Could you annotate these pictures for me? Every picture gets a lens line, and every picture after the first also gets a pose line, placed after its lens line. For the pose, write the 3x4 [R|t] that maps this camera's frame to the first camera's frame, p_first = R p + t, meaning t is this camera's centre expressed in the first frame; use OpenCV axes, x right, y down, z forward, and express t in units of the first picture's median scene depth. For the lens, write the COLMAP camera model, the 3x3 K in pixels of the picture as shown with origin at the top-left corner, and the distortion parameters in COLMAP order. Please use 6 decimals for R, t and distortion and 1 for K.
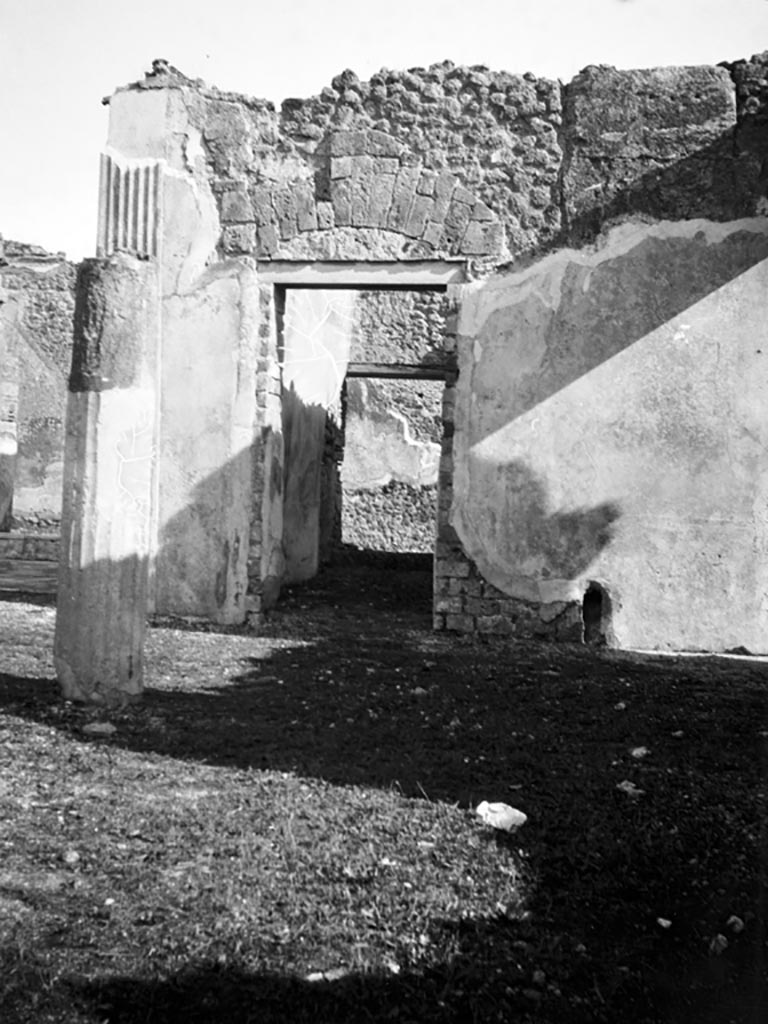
lens RADIAL K [[1379.8, 0, 384.0], [0, 1379.8, 512.0], [0, 0, 1]] dist [-0.034740, 0.009433]
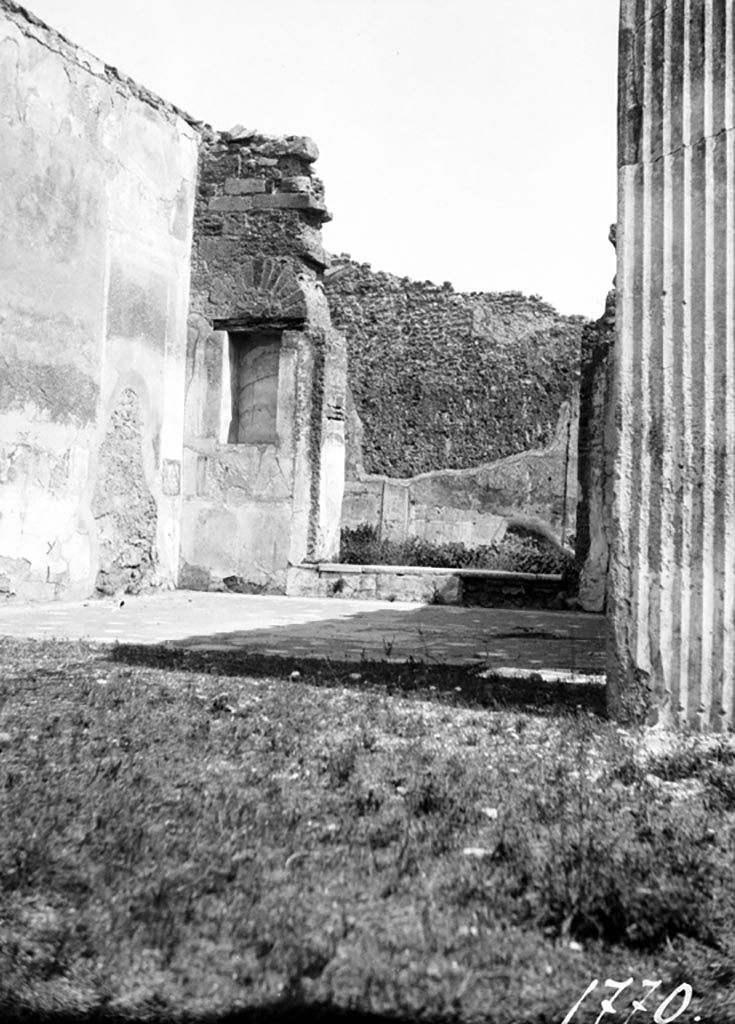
lens RADIAL K [[1232.6, 0, 367.5], [0, 1232.6, 512.0], [0, 0, 1]] dist [-0.079524, 0.053801]
pose [[0.986163, -0.006544, -0.165651, -0.237177], [0.003435, 0.999813, -0.019048, -0.000581], [0.165745, 0.018216, 0.986000, 0.539424]]
